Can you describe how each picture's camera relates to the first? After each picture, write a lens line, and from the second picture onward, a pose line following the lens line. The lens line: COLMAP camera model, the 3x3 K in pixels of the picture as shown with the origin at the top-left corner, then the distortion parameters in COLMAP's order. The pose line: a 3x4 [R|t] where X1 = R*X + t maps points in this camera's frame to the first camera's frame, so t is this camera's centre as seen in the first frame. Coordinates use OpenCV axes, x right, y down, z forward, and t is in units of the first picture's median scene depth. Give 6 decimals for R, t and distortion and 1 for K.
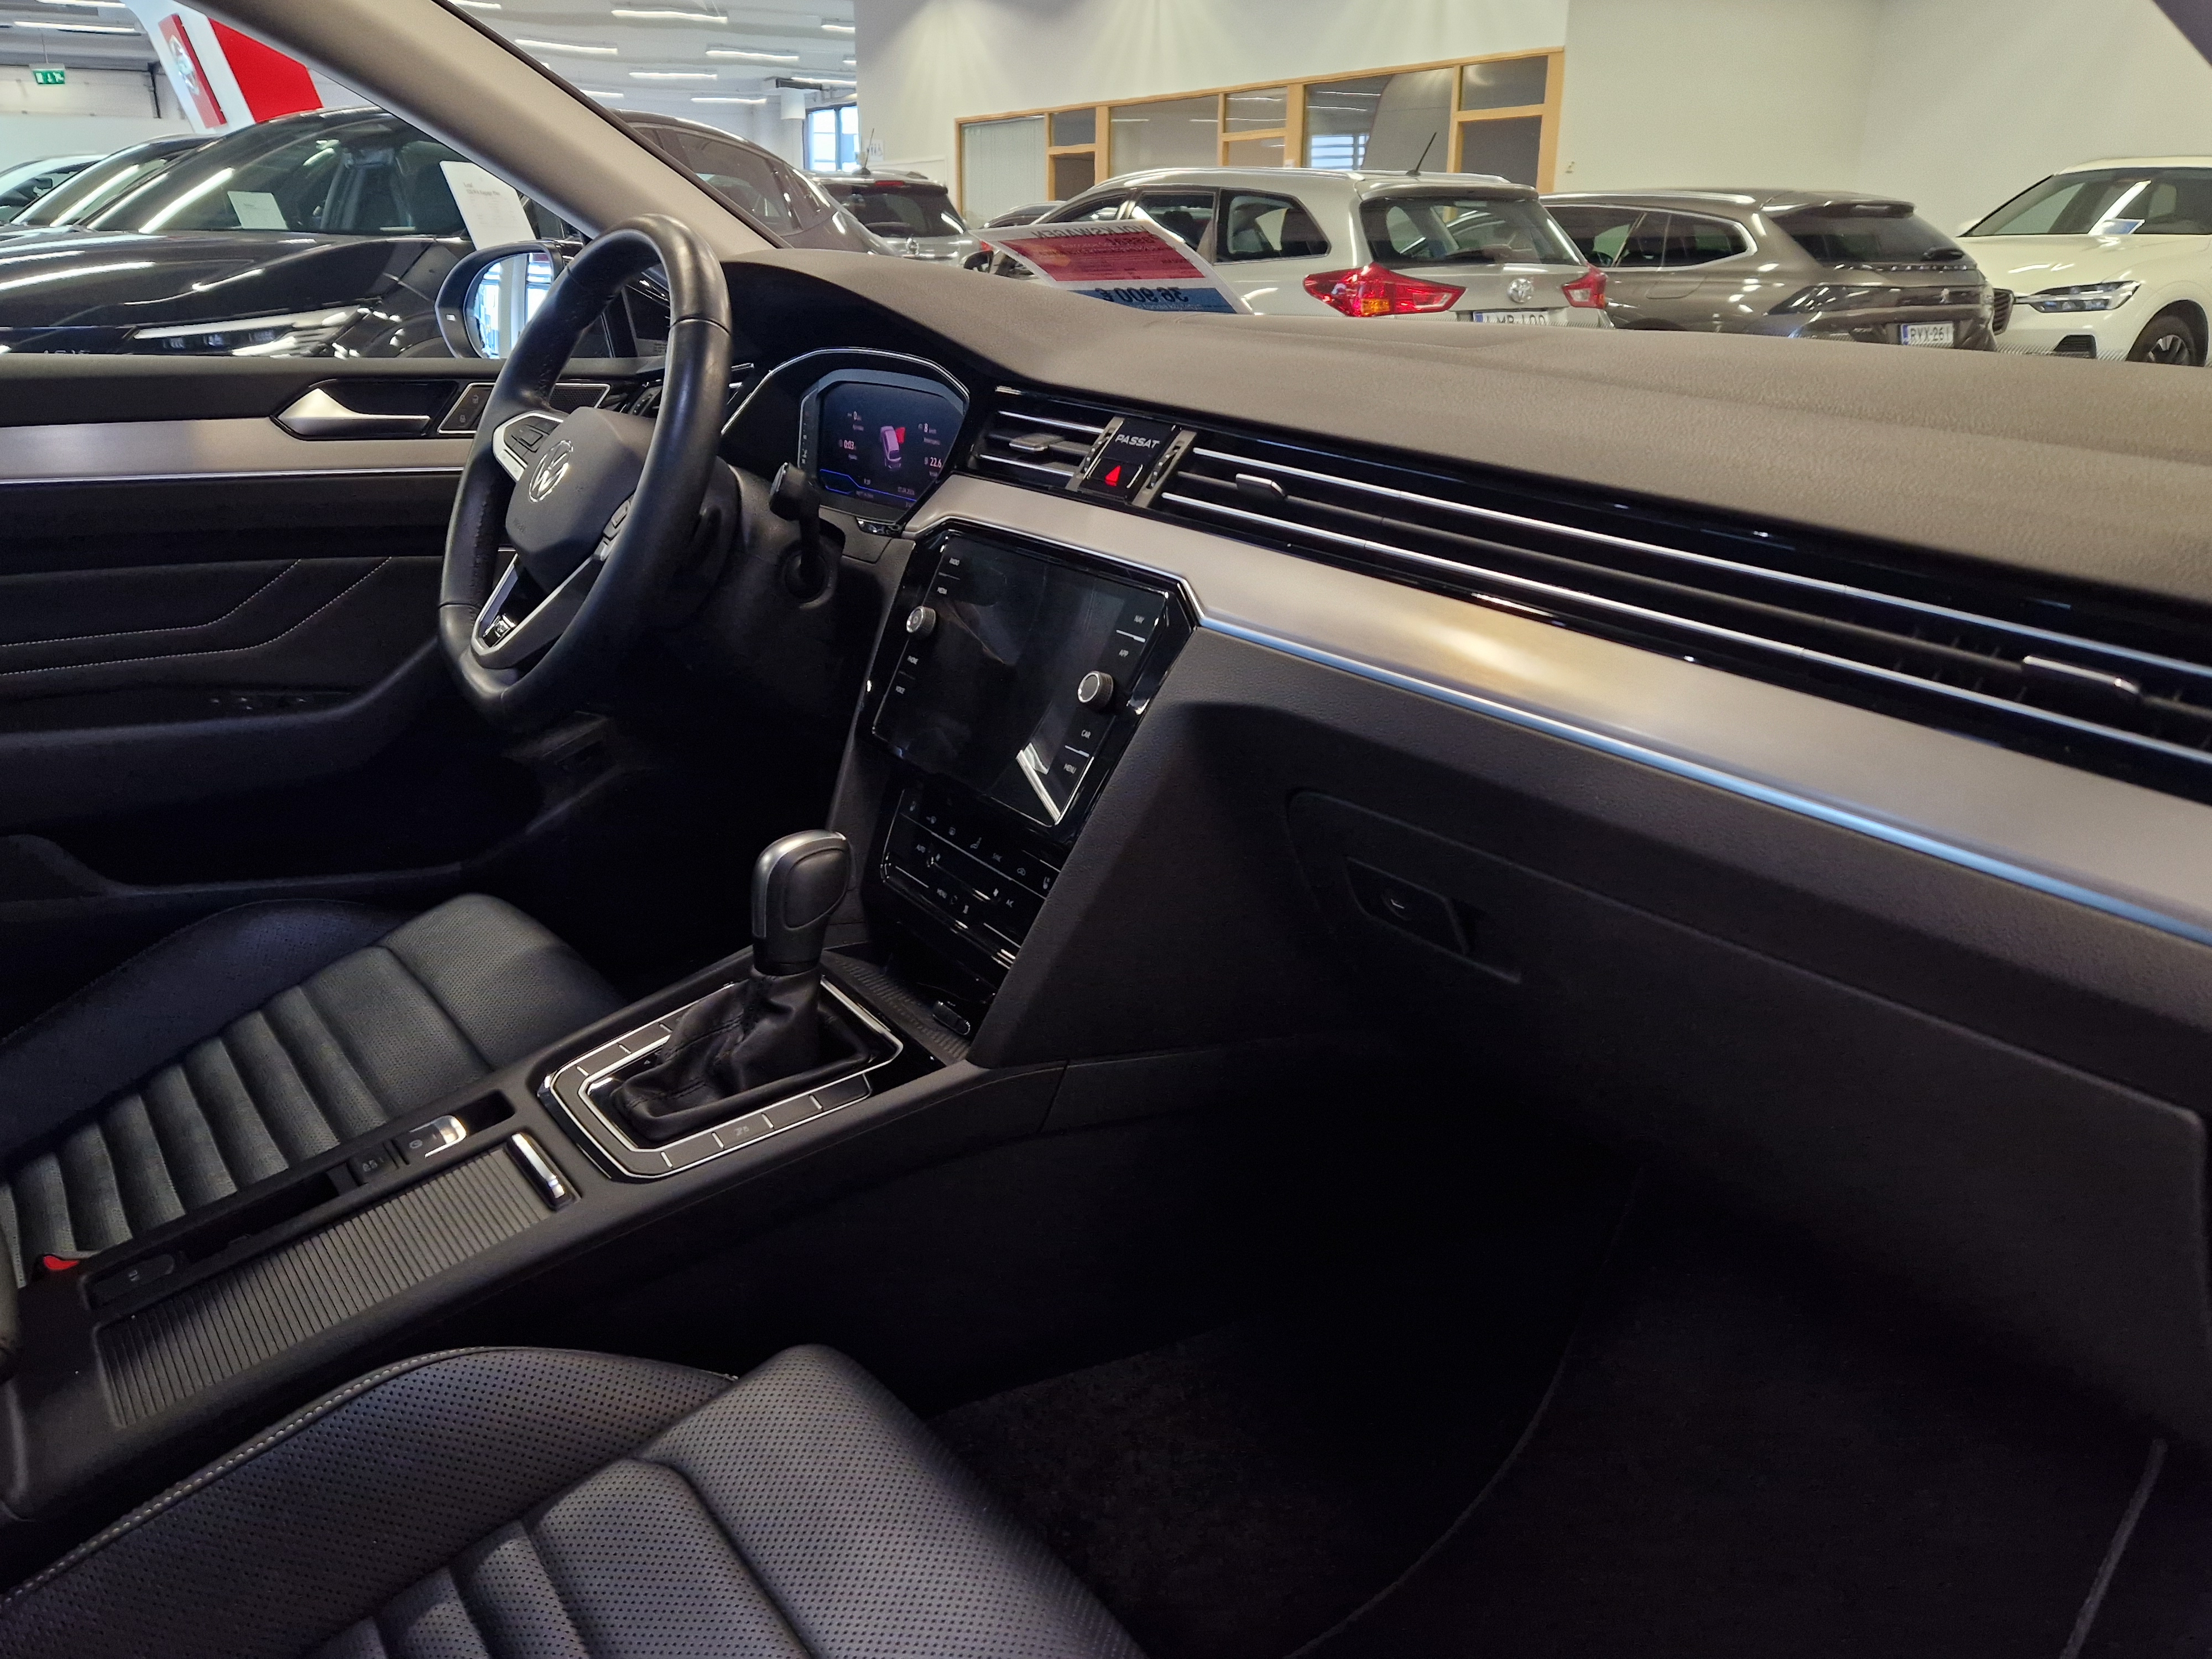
lens RADIAL K [[1679.0, 0, 1085.6], [0, 1679.0, 805.7], [0, 0, 1]] dist [0.081824, -0.141133]
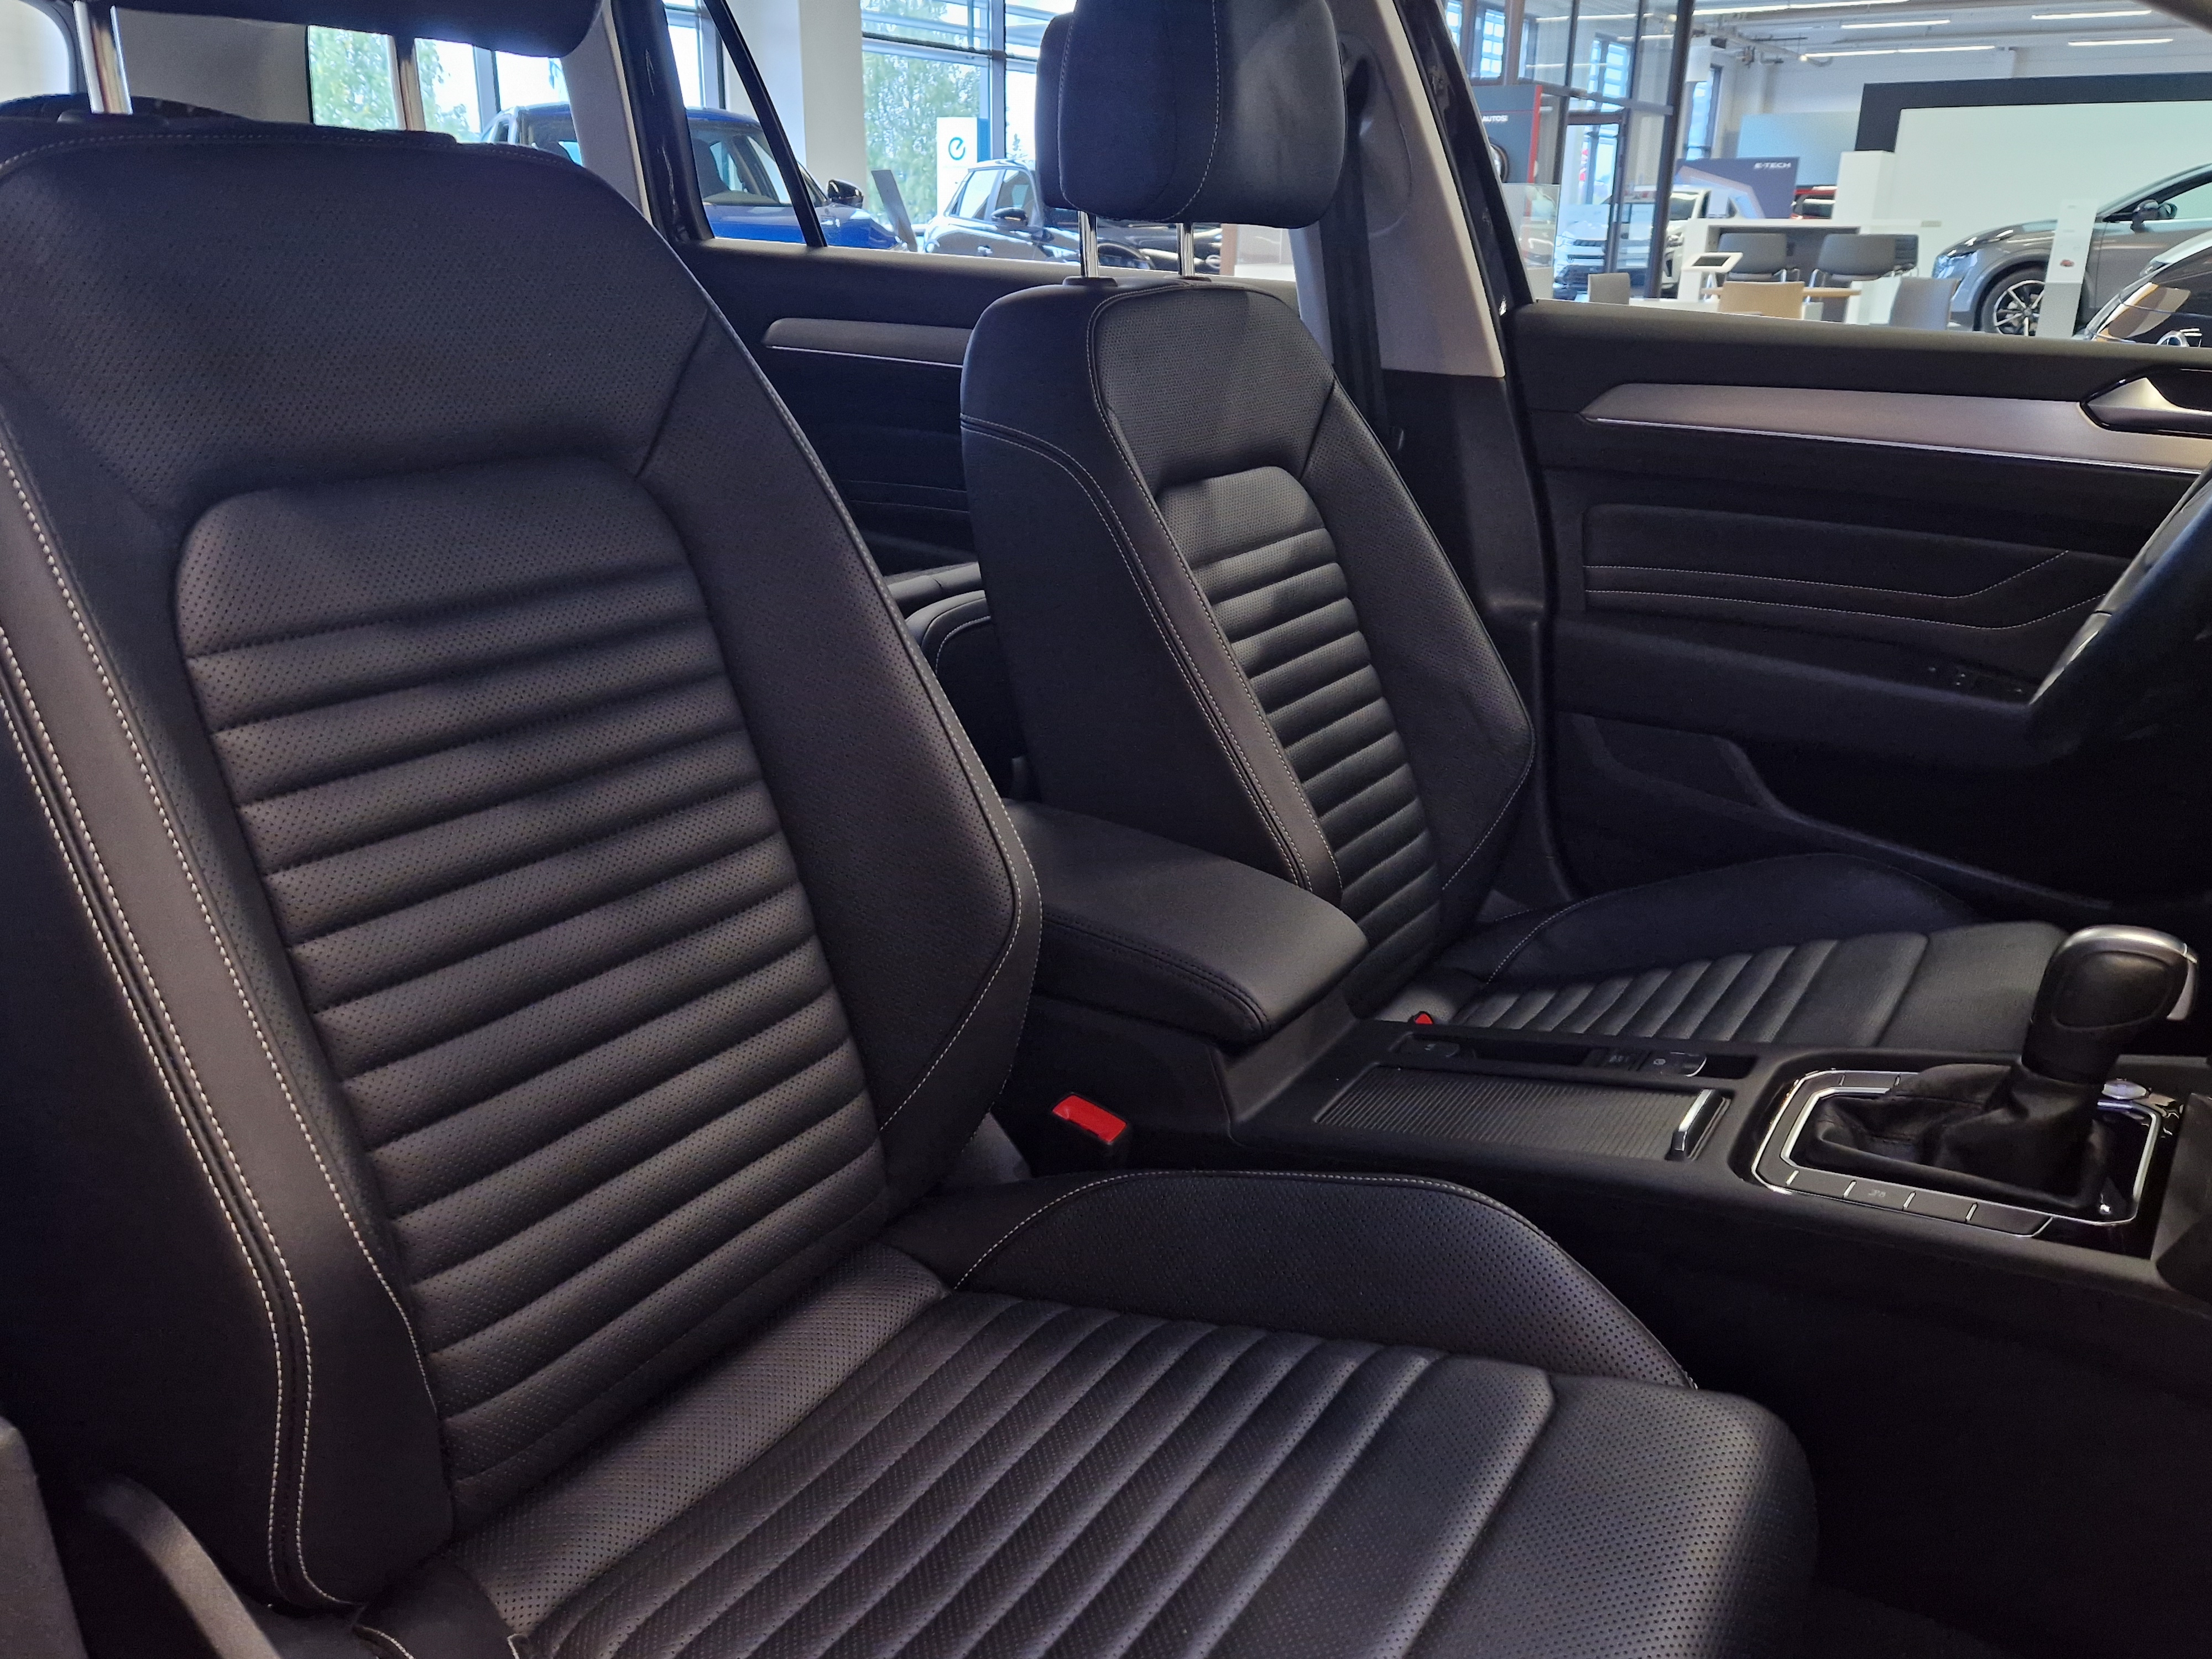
lens RADIAL K [[1677.7, 0, 1084.2], [0, 1677.7, 803.9], [0, 0, 1]] dist [0.073354, -0.110810]
pose [[0.365074, 0.290530, -0.884485, 0.369246], [-0.284488, 0.939429, 0.191154, -0.055107], [0.886447, 0.181839, 0.425613, 0.183165]]
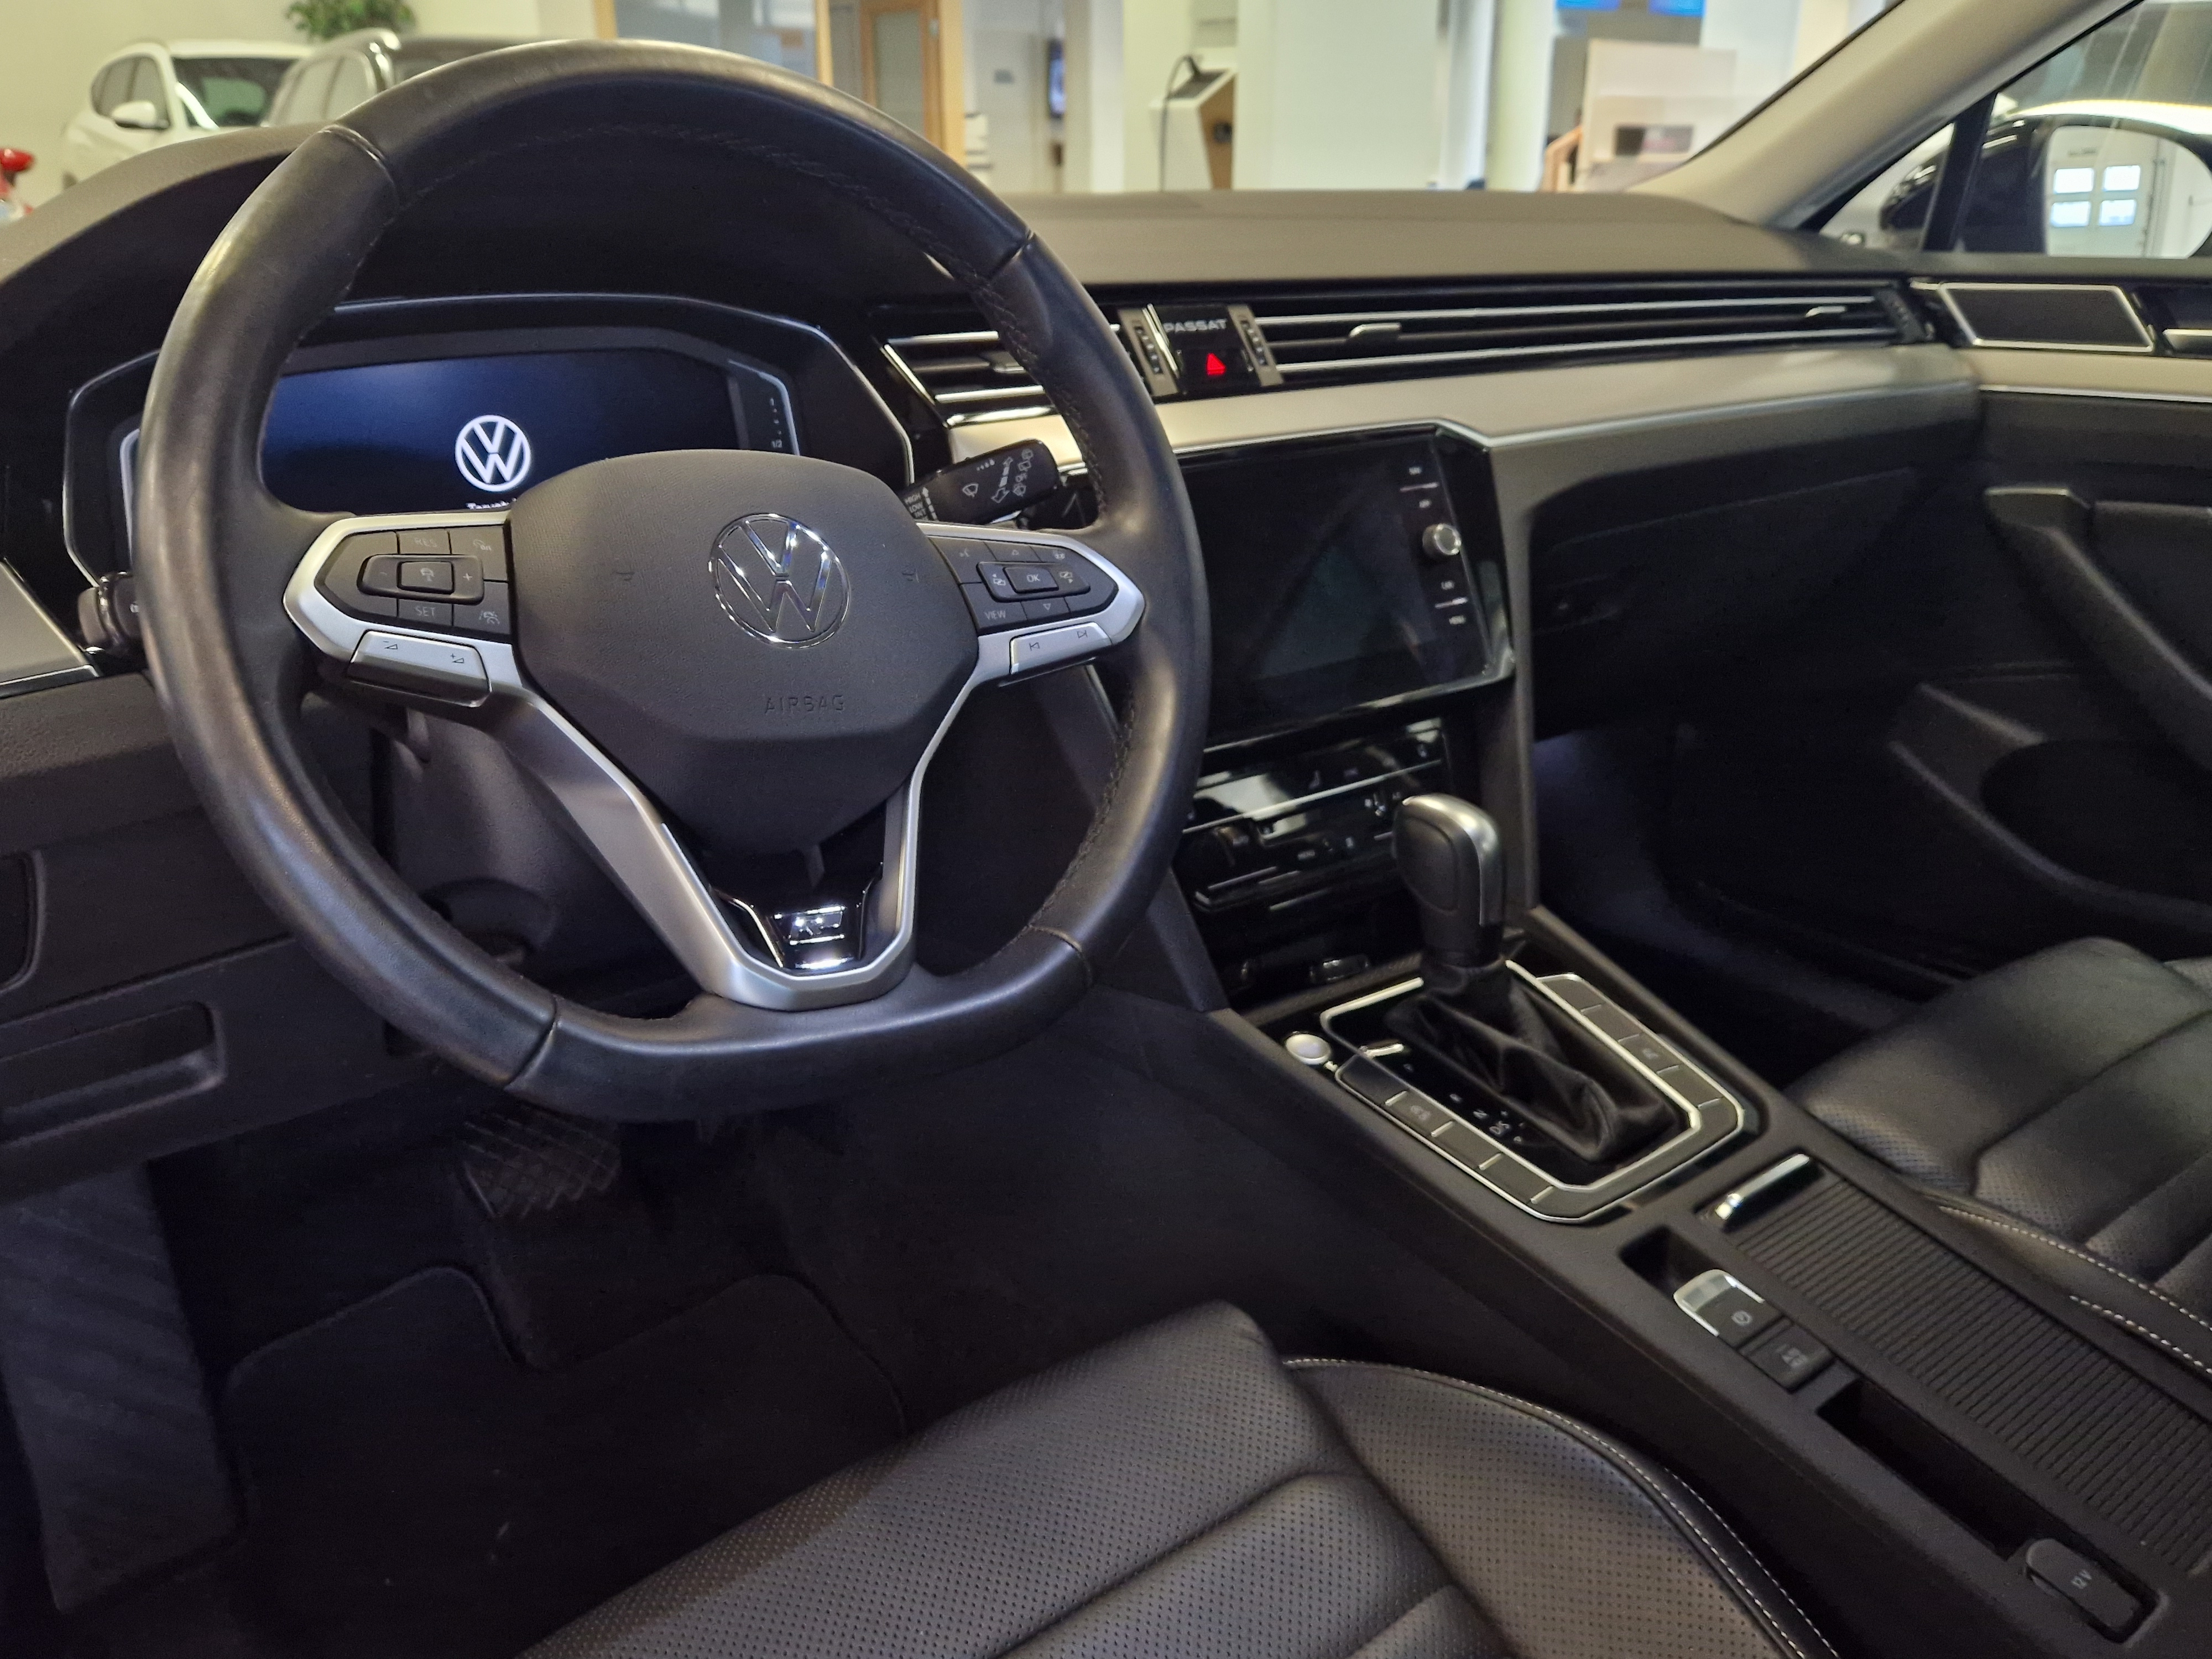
lens RADIAL K [[1680.9, 0, 1079.6], [0, 1680.9, 820.2], [0, 0, 1]] dist [0.073735, -0.118916]
pose [[-0.028138, -0.371192, 0.928130, -0.987832], [0.313010, 0.878531, 0.360845, -0.354088], [-0.949333, 0.300667, 0.091467, 1.123104]]
